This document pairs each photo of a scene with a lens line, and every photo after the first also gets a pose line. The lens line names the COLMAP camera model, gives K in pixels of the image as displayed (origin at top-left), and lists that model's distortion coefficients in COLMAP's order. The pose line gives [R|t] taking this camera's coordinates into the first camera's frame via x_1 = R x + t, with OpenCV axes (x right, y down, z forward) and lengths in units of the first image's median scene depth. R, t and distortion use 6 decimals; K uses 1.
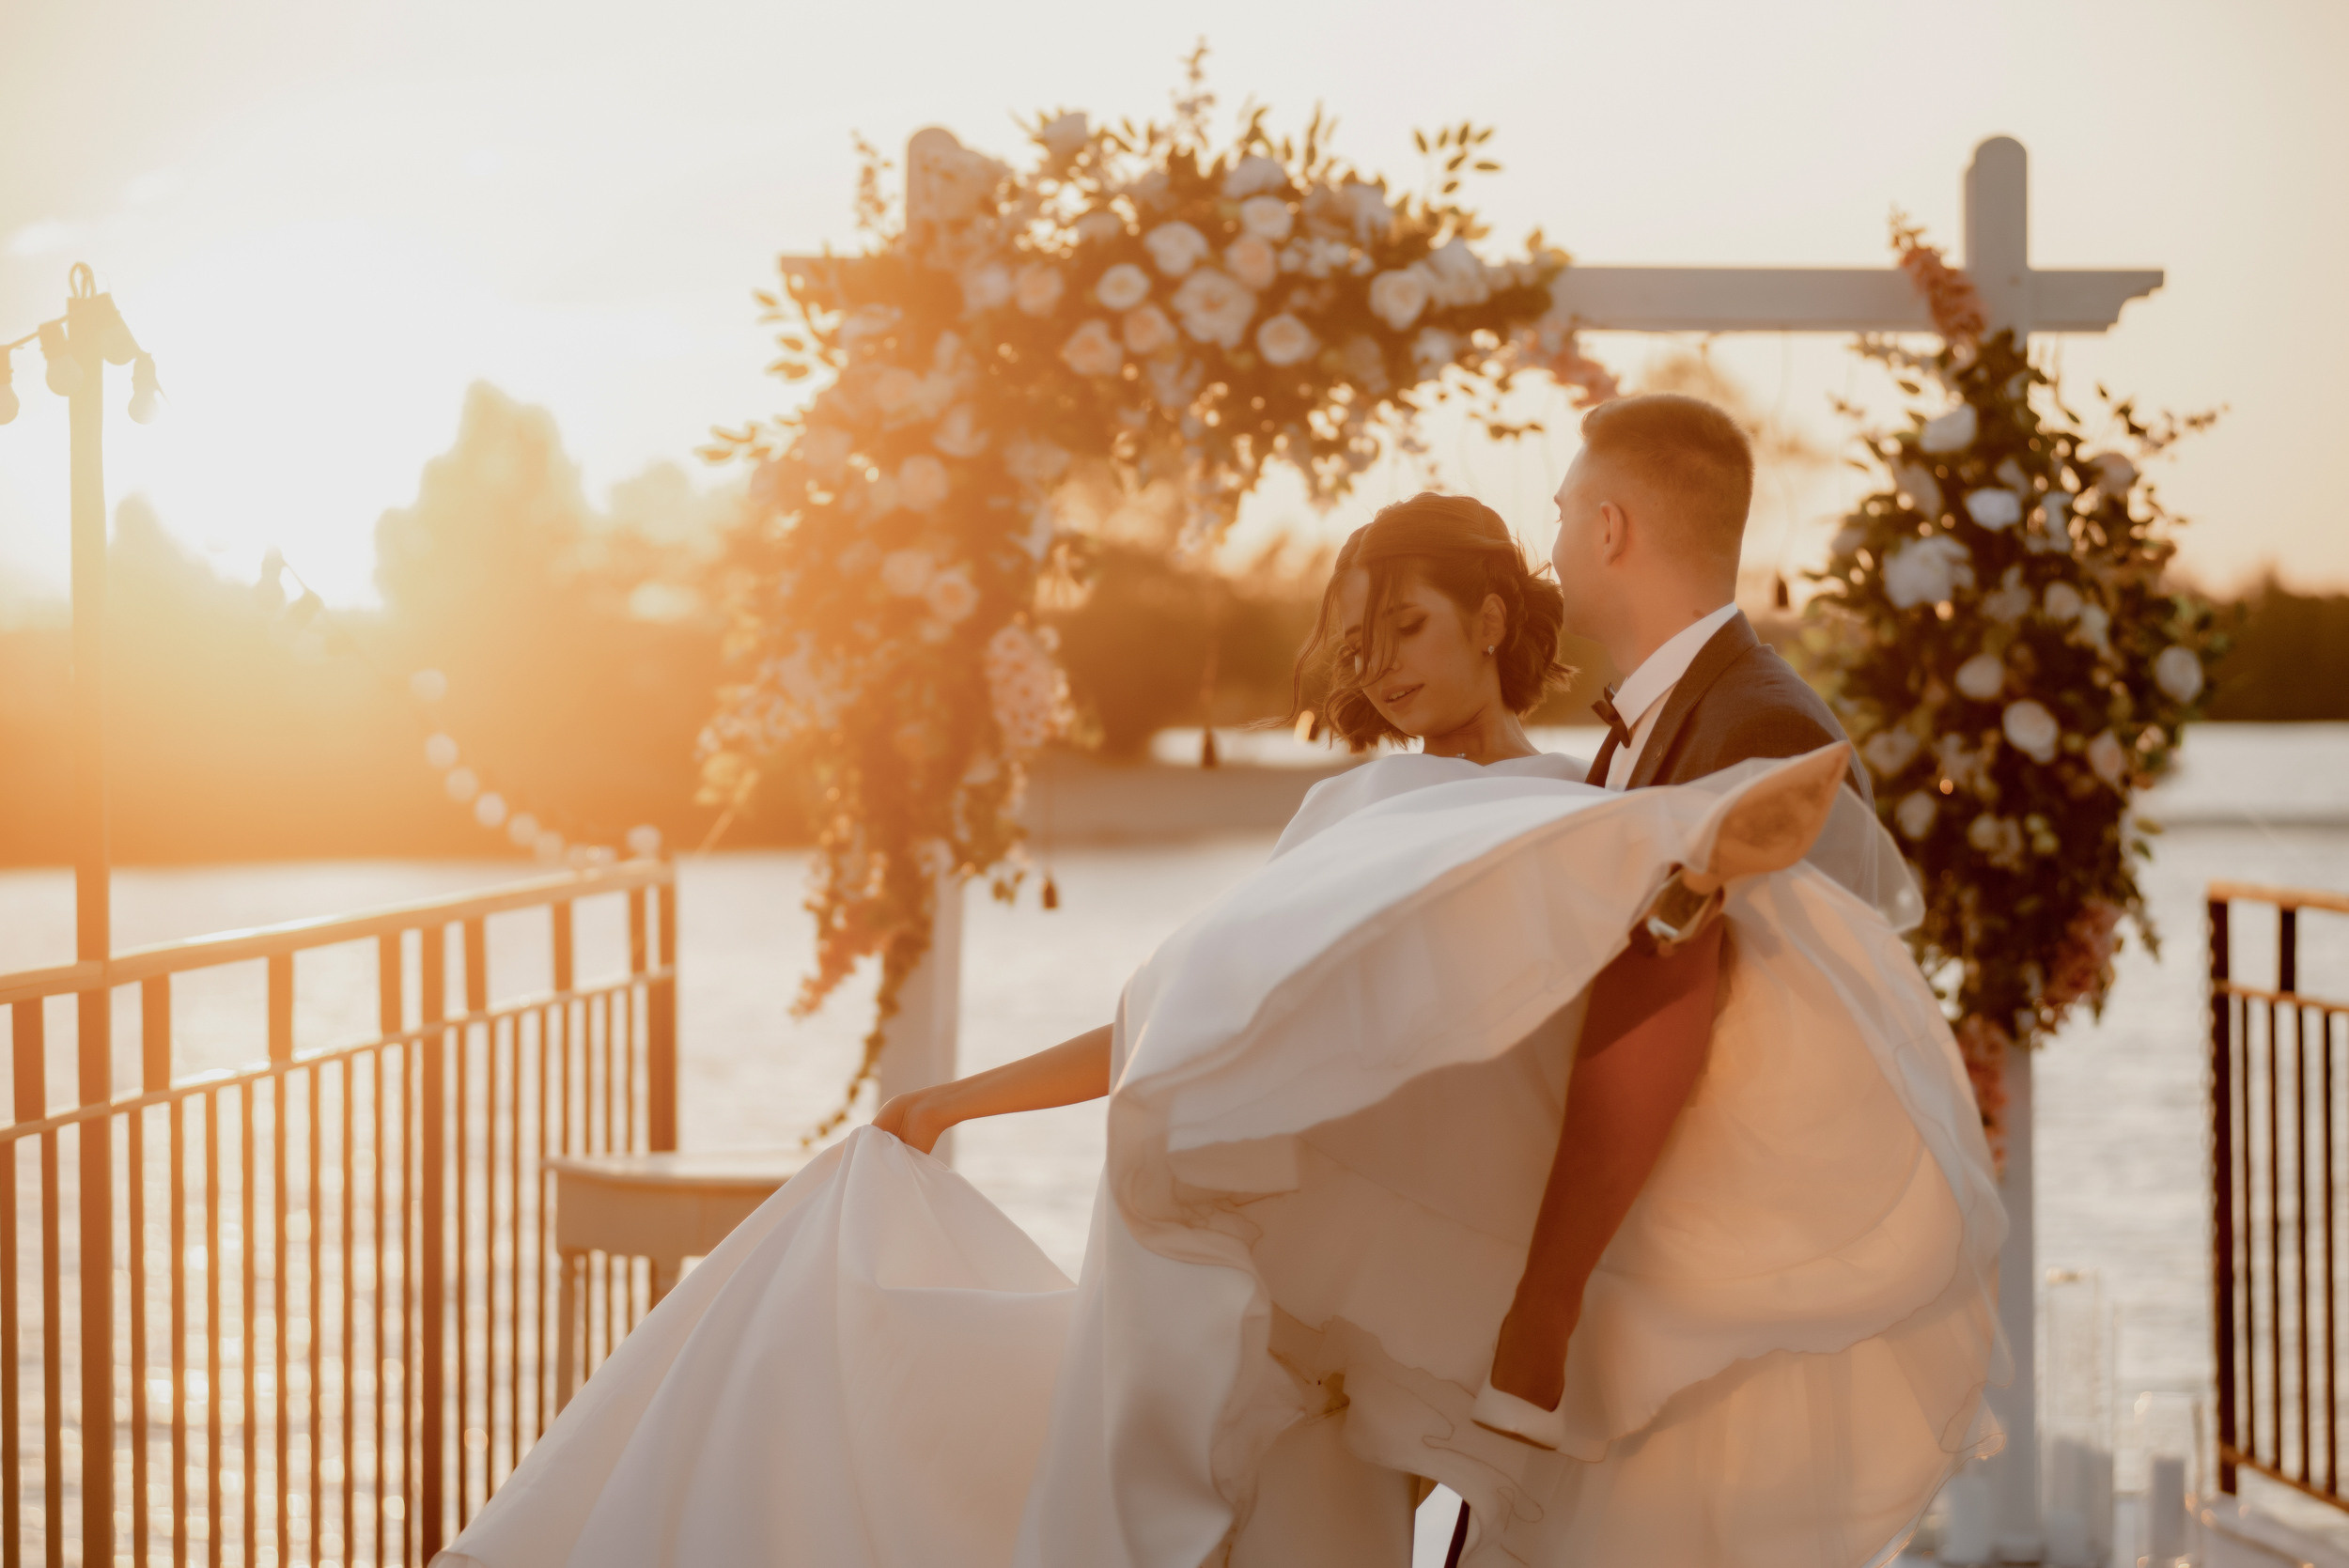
lens RADIAL K [[7748.0, 0, 1174.5], [0, 7748.0, 784.0], [0, 0, 1]] dist [-0.500307, -0.774003]
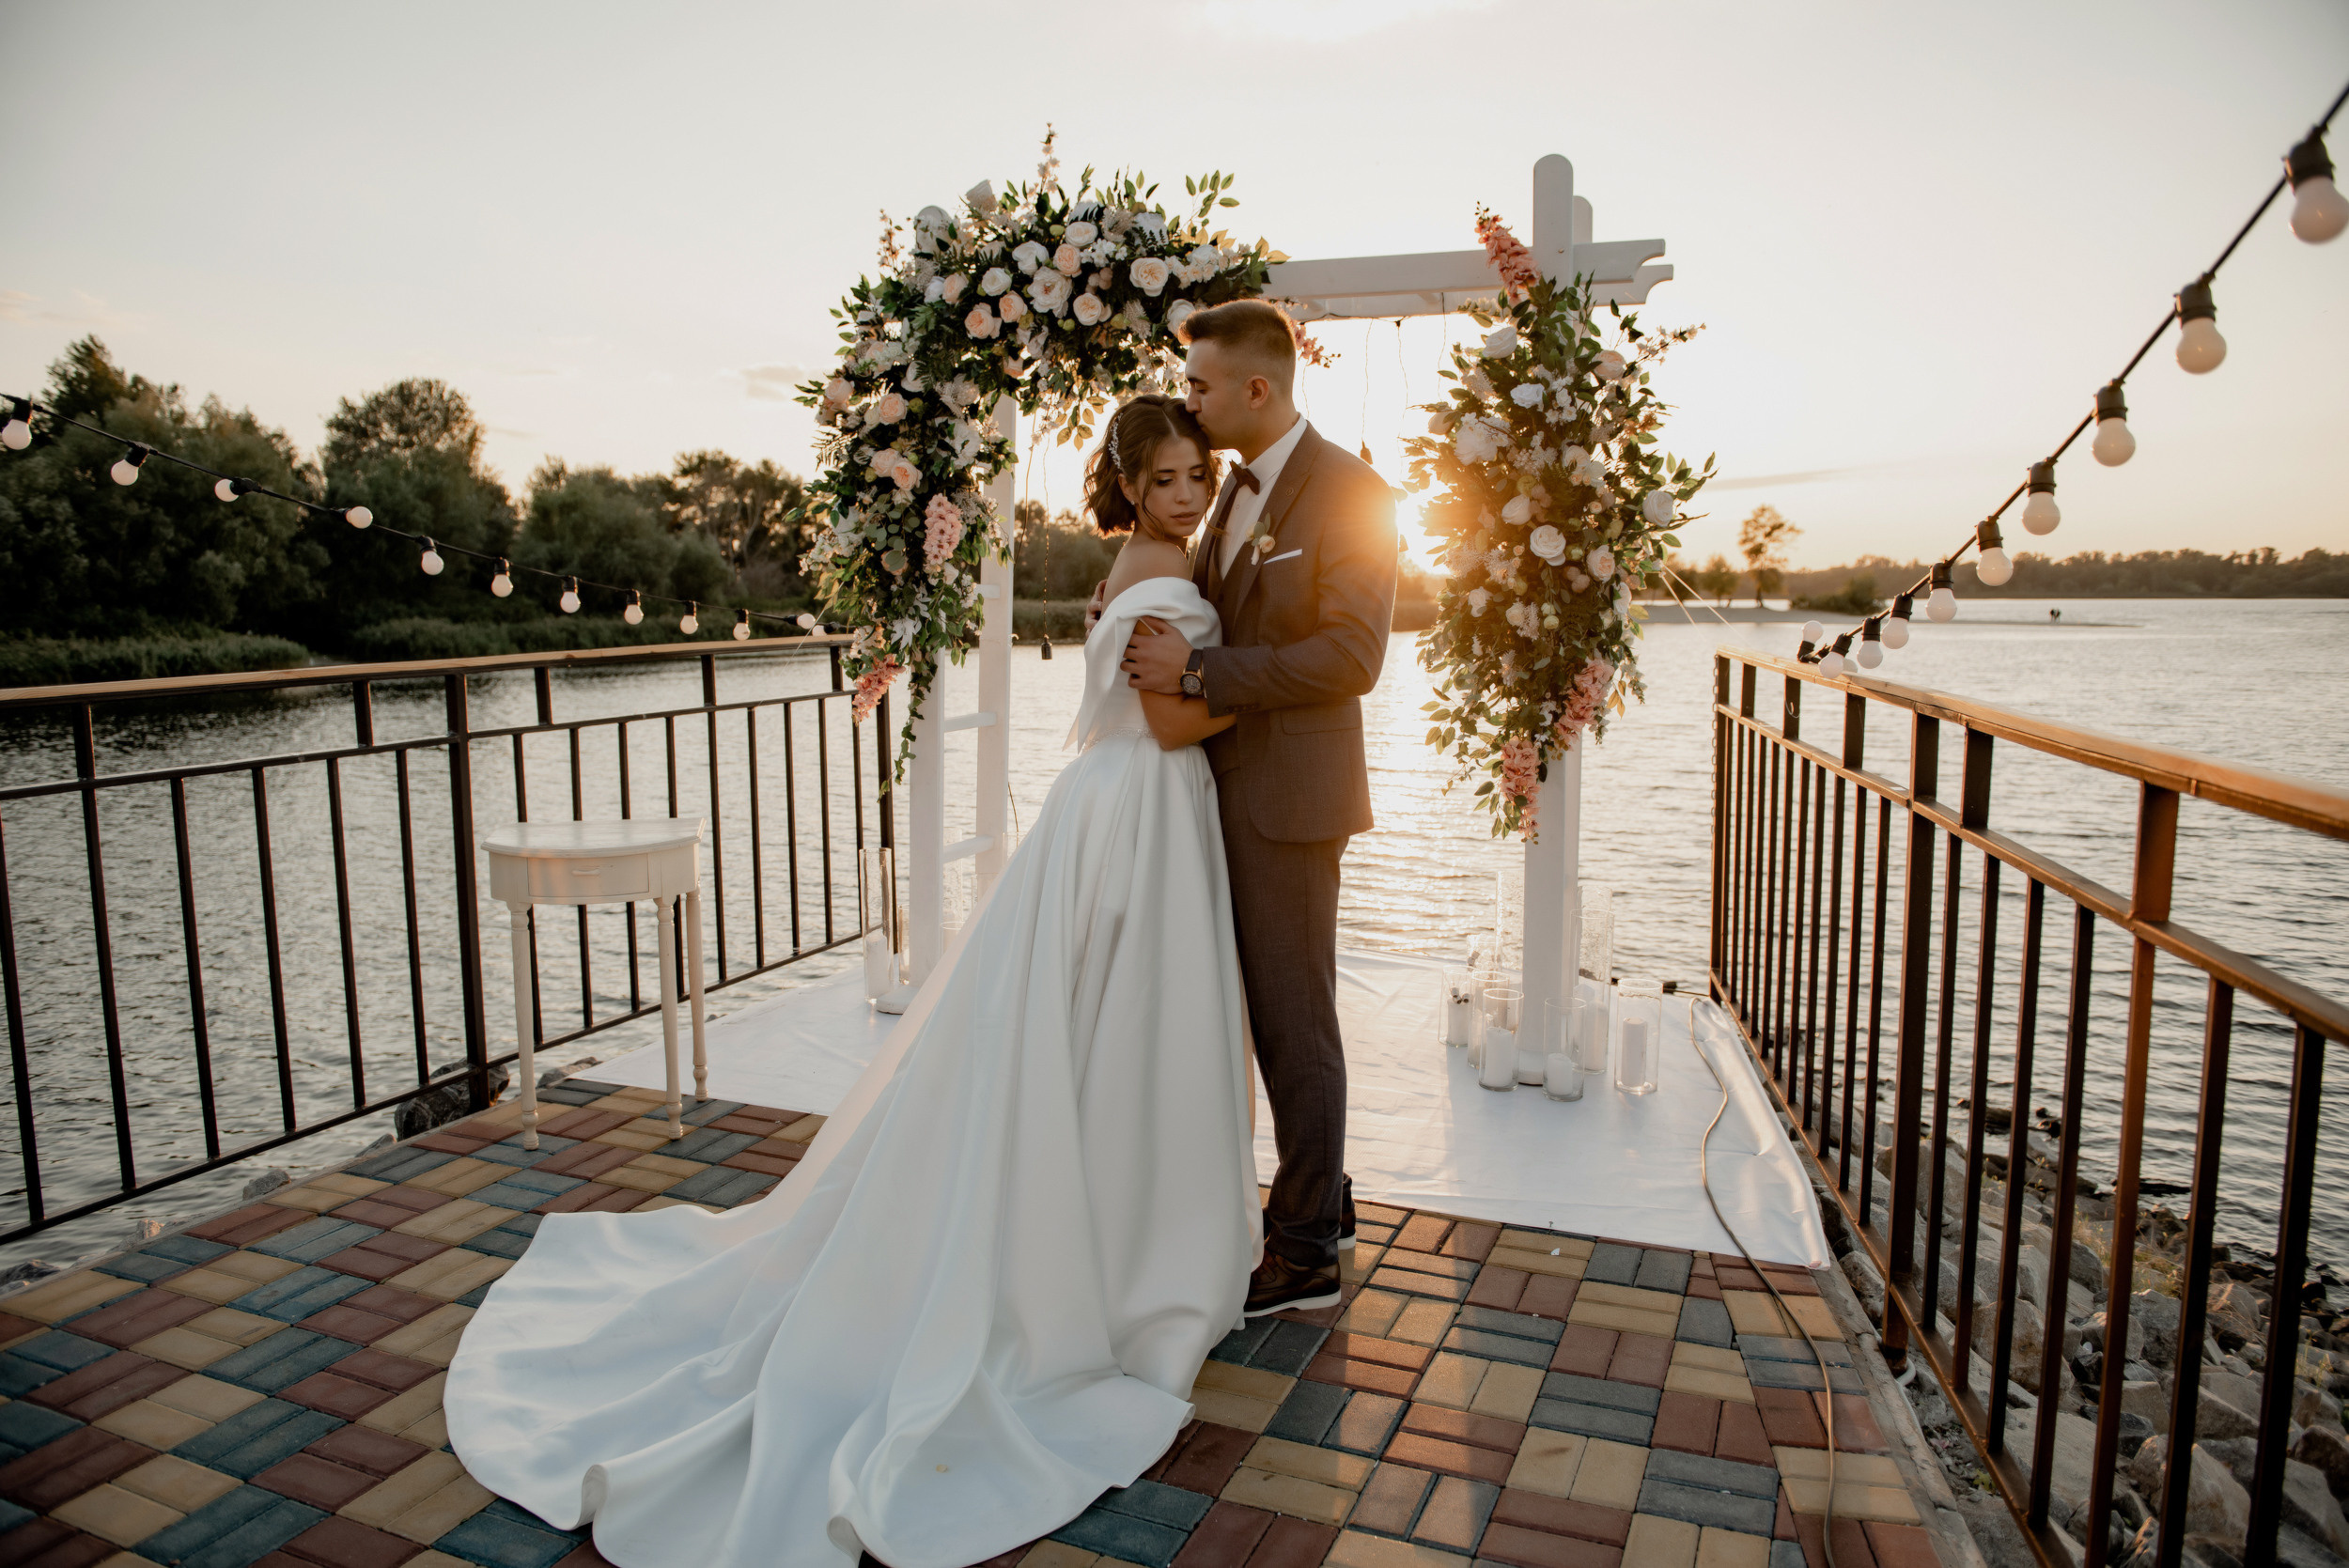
lens RADIAL K [[1563.3, 0, 1197.4], [0, 1563.3, 794.6], [0, 0, 1]] dist [-0.046251, 0.001388]
pose [[0.960106, 0.032510, -0.277739, 0.129970], [-0.002477, 0.994169, 0.107808, 0.008605], [0.279624, -0.102819, 0.954588, 0.683729]]
